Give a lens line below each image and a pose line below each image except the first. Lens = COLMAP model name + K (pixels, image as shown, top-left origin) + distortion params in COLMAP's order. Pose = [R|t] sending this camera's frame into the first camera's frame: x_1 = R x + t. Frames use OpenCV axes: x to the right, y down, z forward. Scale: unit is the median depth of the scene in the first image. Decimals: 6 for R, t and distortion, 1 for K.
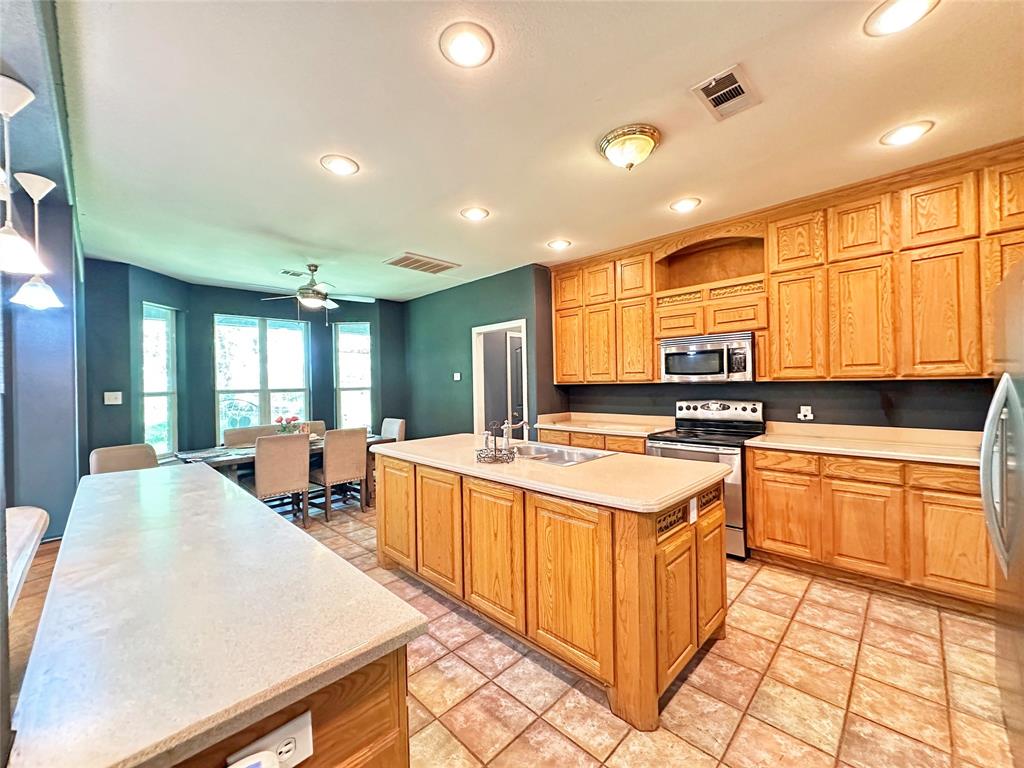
lens RADIAL K [[408.9, 0, 512.0], [0, 408.9, 384.0], [0, 0, 1]] dist [0.000119, 0.000149]
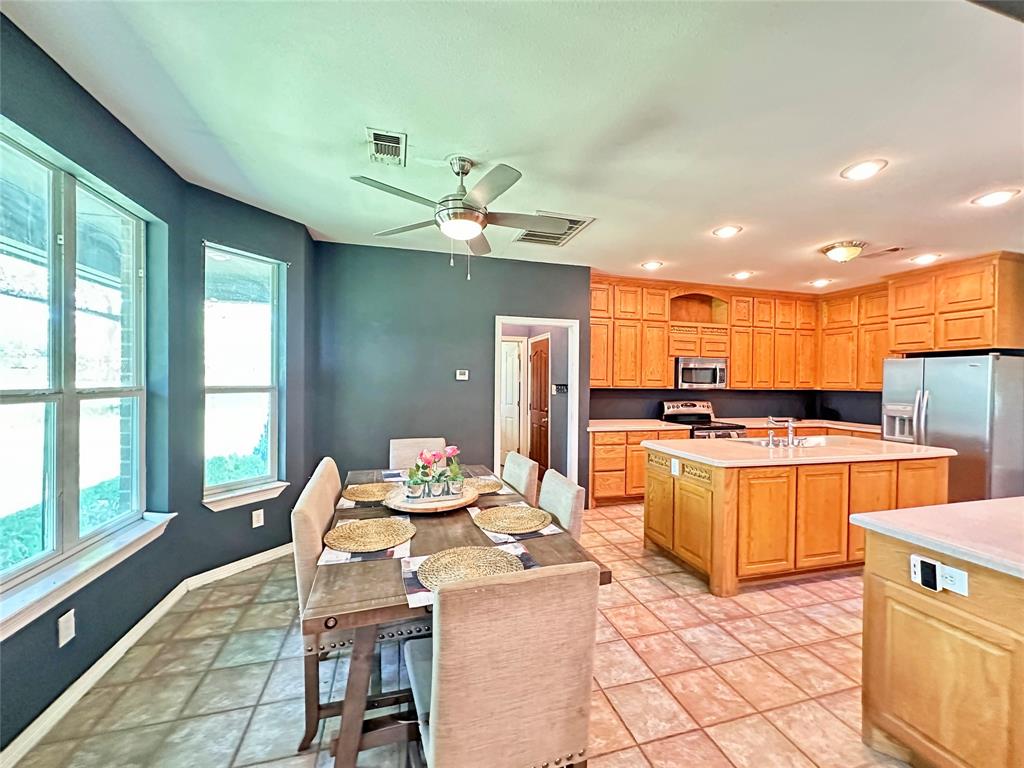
lens RADIAL K [[408.9, 0, 512.0], [0, 408.9, 384.0], [0, 0, 1]] dist [0.000119, 0.000149]
pose [[0.491761, 0.019714, 0.870507, -1.024013], [-0.019536, 0.999742, -0.011604, 0.007493], [-0.870511, -0.011300, 0.492019, 0.757439]]
